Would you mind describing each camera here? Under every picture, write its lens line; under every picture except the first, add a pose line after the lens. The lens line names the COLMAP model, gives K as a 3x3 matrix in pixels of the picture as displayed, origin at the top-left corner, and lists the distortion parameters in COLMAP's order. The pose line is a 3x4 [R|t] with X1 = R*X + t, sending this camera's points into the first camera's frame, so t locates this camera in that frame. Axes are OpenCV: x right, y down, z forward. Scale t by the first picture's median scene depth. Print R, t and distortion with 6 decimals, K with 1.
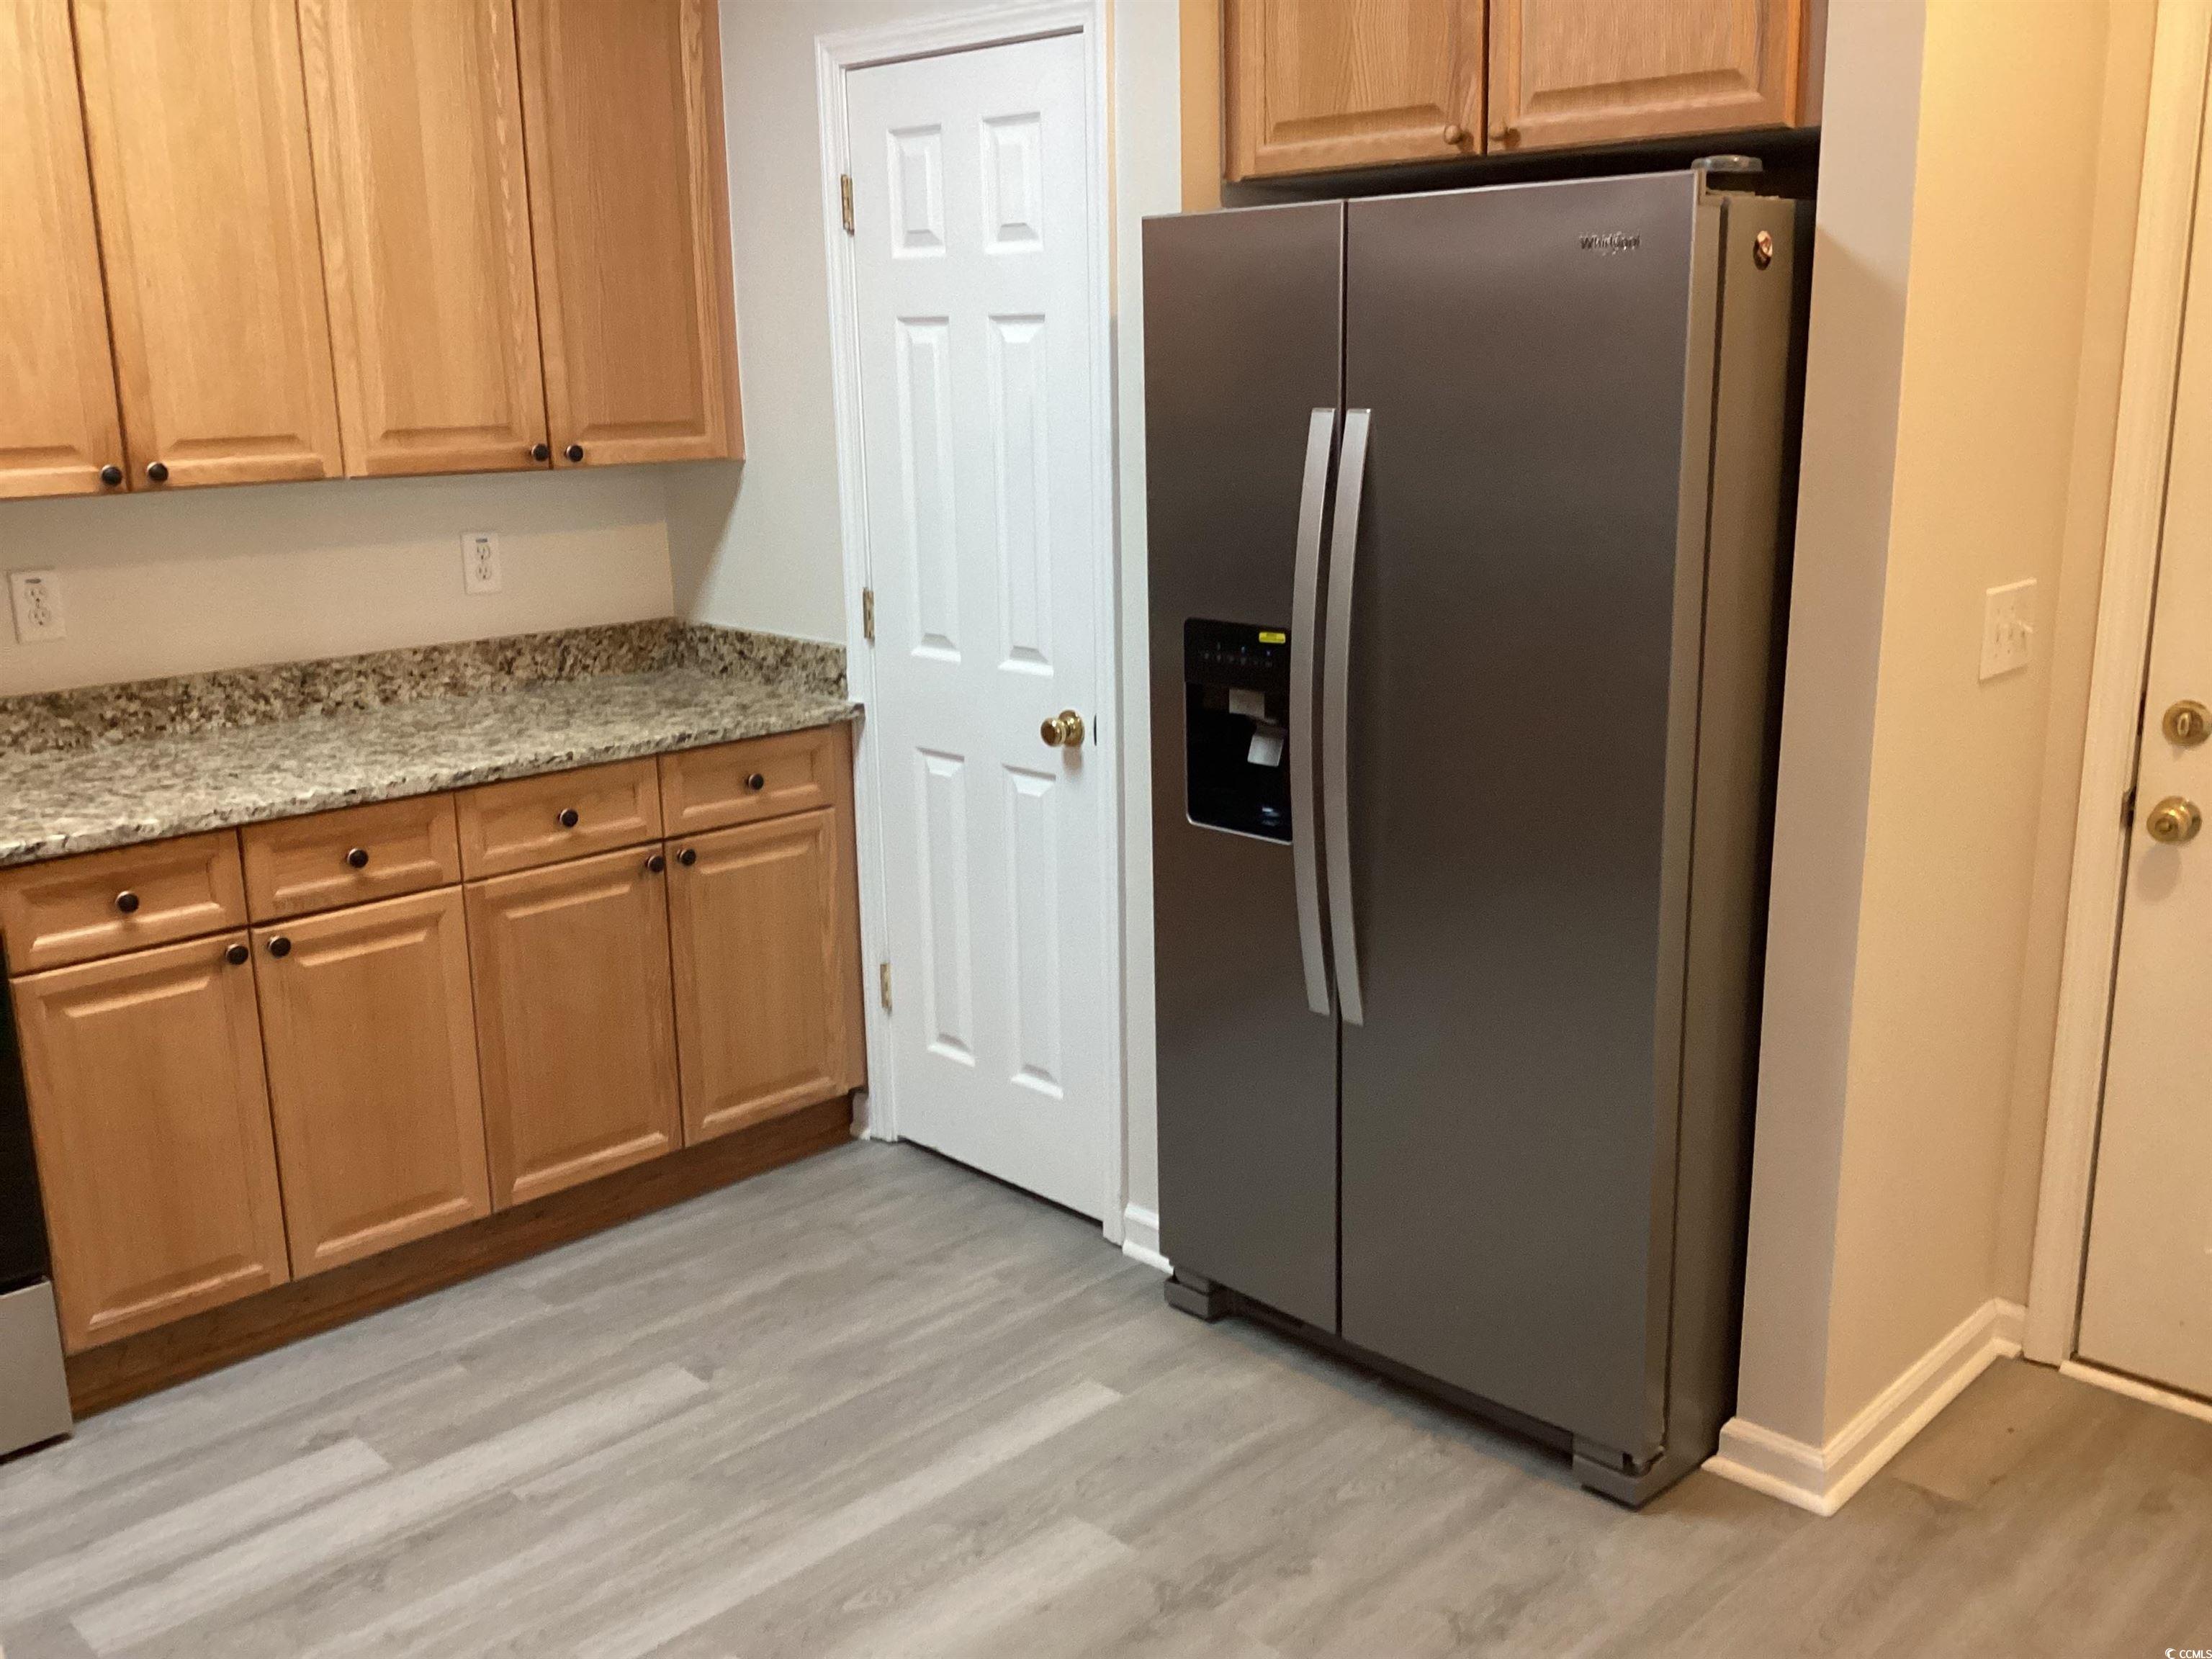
lens RADIAL K [[2016.0, 0, 1117.0], [0, 2016.0, 826.5], [0, 0, 1]] dist [0.112607, -0.267095]
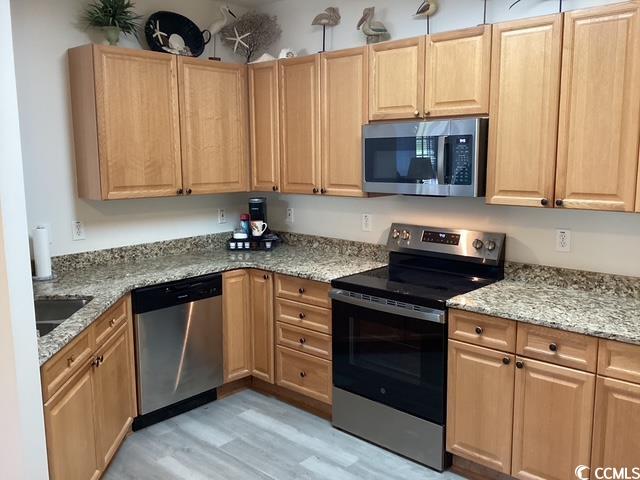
lens RADIAL K [[586.7, 0, 320.0], [0, 586.7, 240.0], [0, 0, 1]] dist [0.119711, -0.229371]
pose [[0.028909, 0.162113, -0.986349, 0.378653], [-0.225084, 0.962475, 0.151592, -0.171807], [0.973910, 0.217629, 0.064313, 0.608970]]
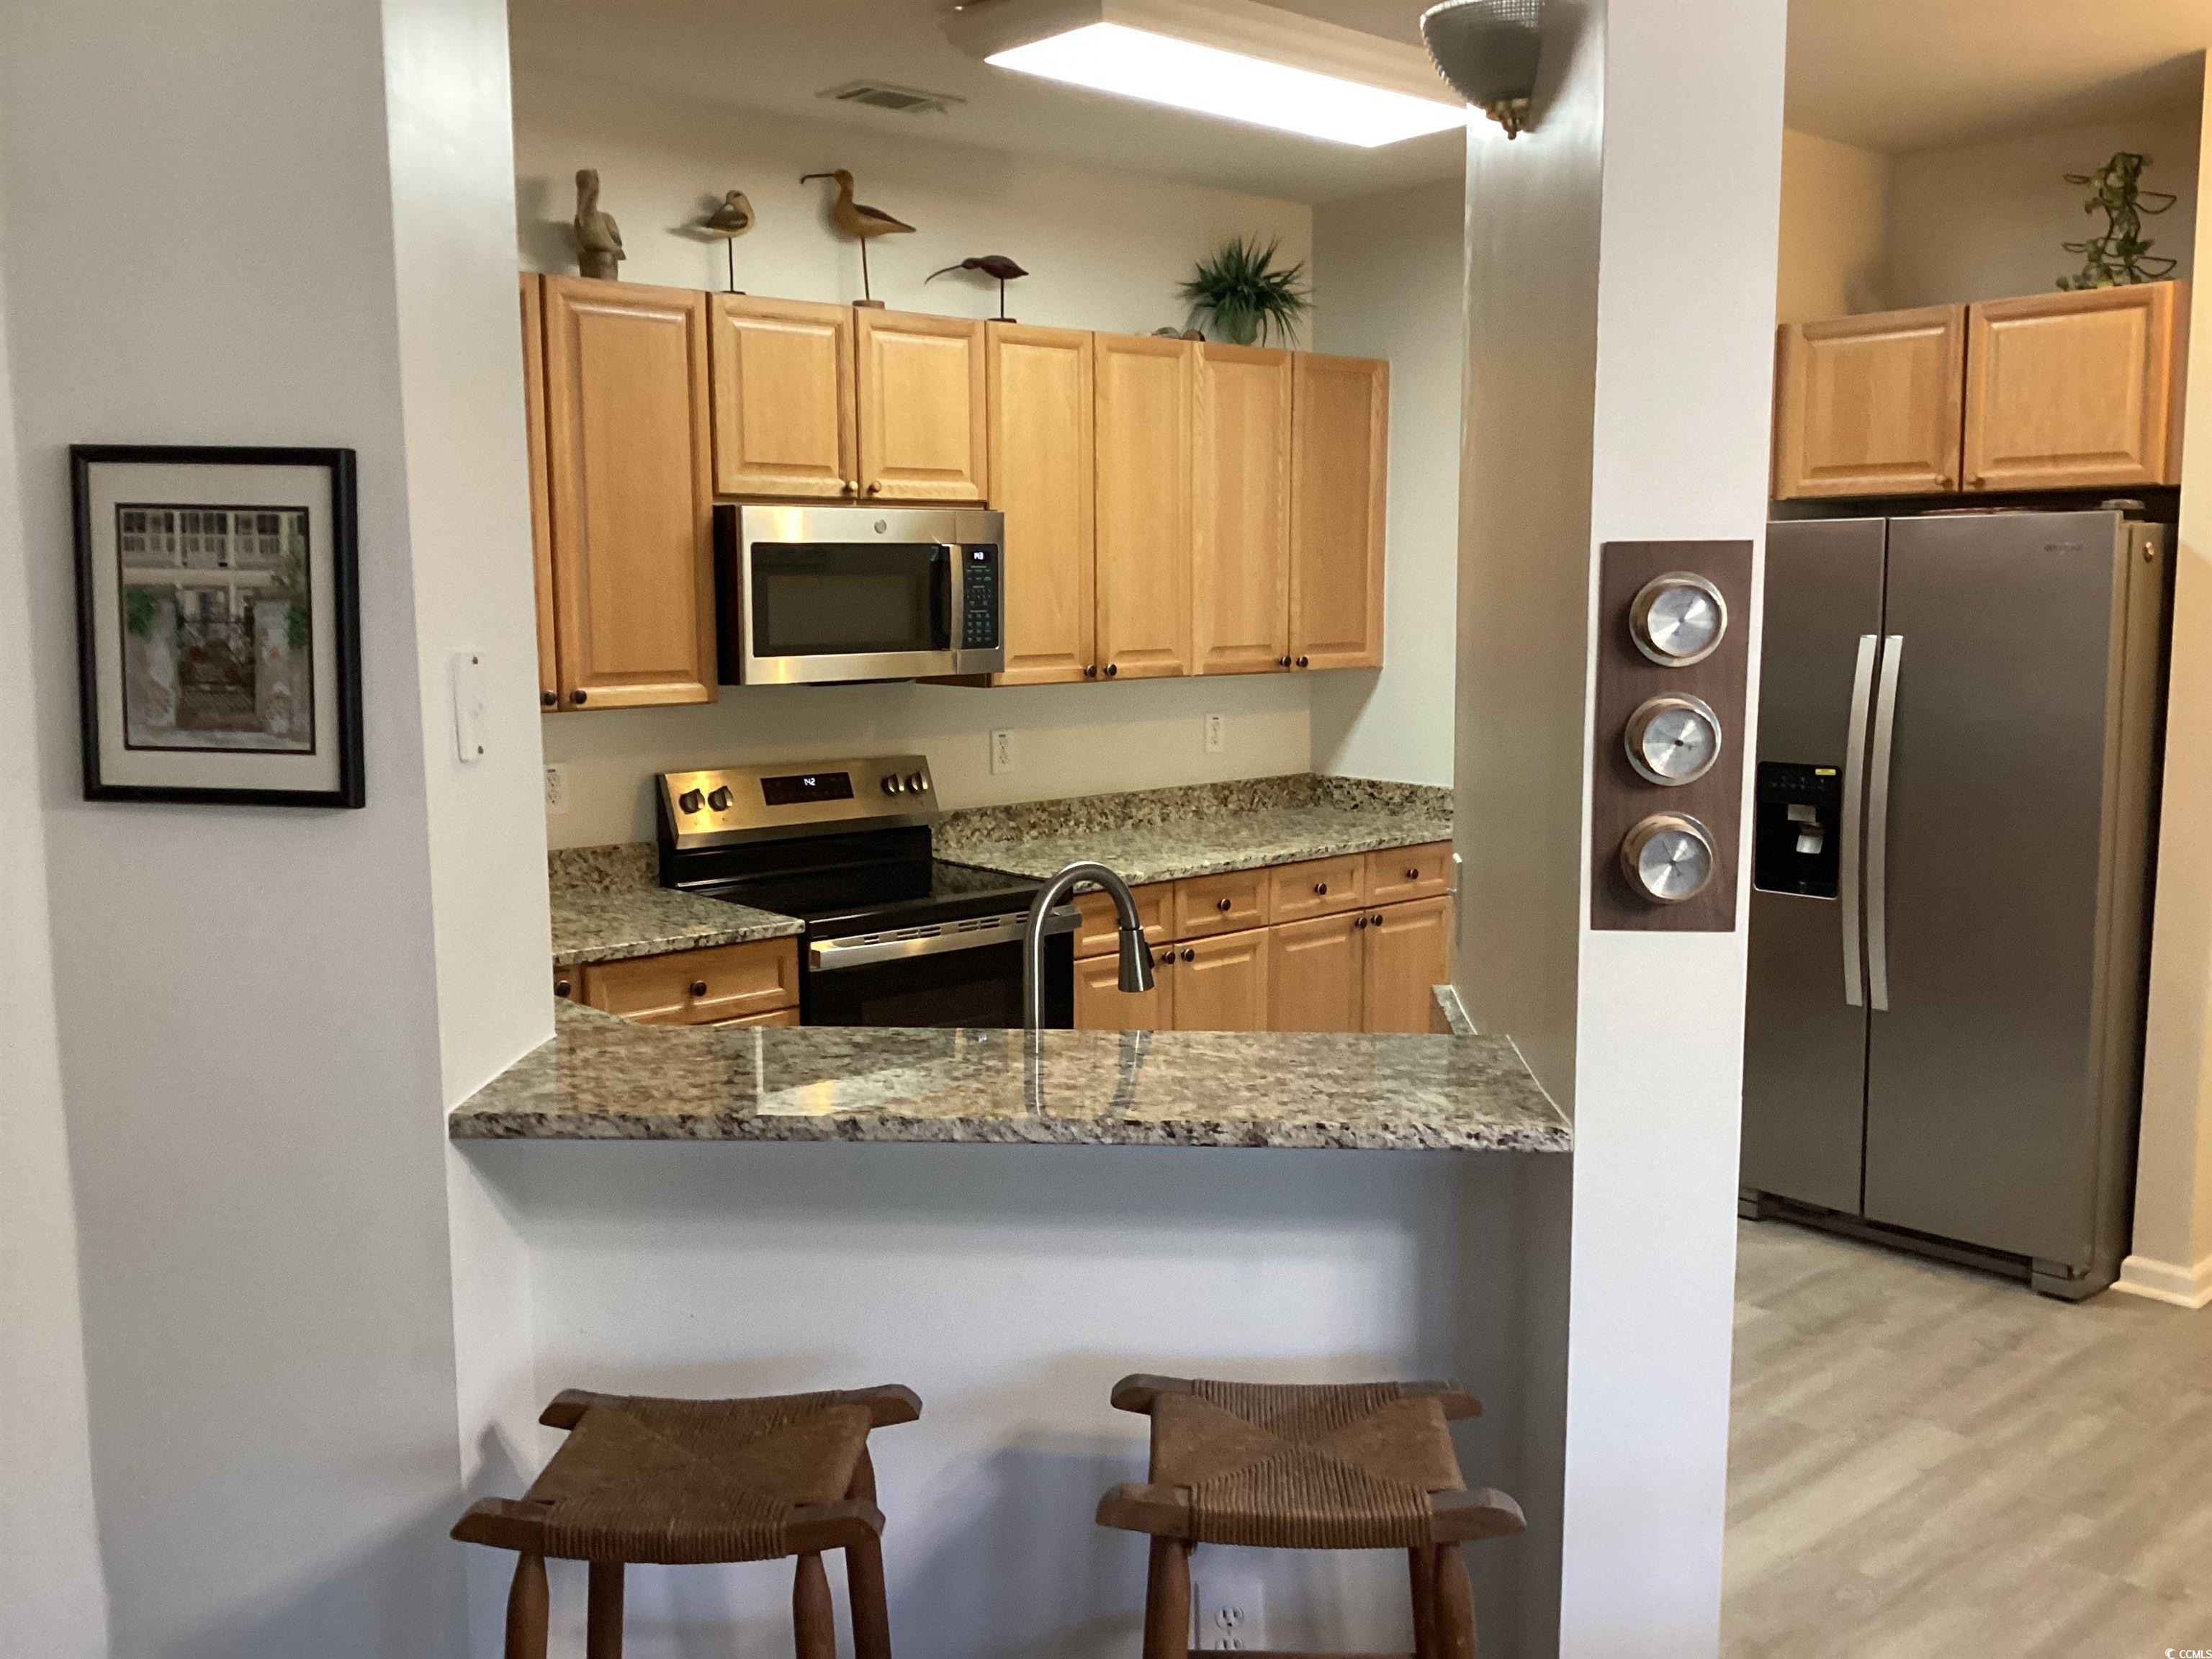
lens RADIAL K [[2027.6, 0, 1106.0], [0, 2027.6, 829.5], [0, 0, 1]] dist [0.119711, -0.229371]
pose [[0.998627, 0.015114, -0.050148, -0.384866], [-0.020417, 0.994052, -0.106971, 0.130529], [0.048233, 0.107848, 0.992997, -0.620224]]
